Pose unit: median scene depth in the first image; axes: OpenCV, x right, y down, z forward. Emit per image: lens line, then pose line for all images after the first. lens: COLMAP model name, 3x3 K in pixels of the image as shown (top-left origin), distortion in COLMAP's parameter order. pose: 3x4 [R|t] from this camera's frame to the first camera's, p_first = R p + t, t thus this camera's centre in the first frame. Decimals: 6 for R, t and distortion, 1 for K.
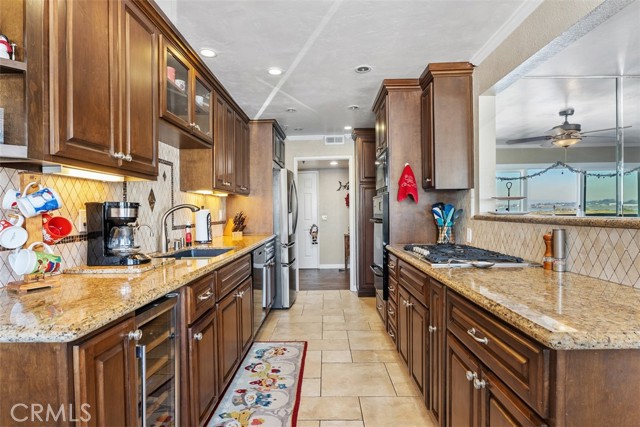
lens RADIAL K [[347.6, 0, 325.7], [0, 347.6, 212.9], [0, 0, 1]] dist [-0.020745, 0.004934]
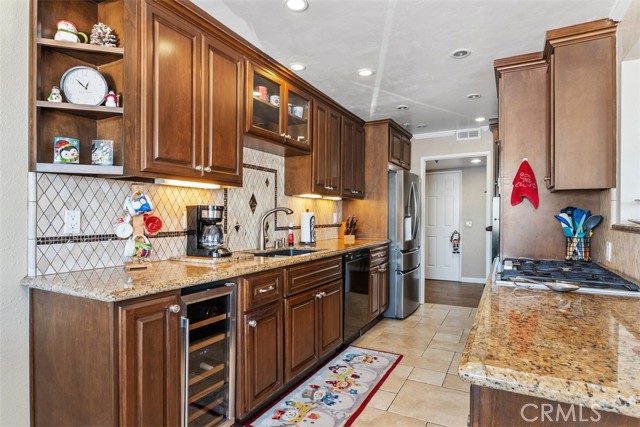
lens RADIAL K [[370.6, 0, 314.0], [0, 370.6, 216.8], [0, 0, 1]] dist [-0.022135, 0.006194]
pose [[0.883218, 0.016170, -0.468684, 0.251390], [-0.016518, 0.999858, 0.003368, -0.001413], [0.468672, 0.004767, 0.883359, 0.010348]]
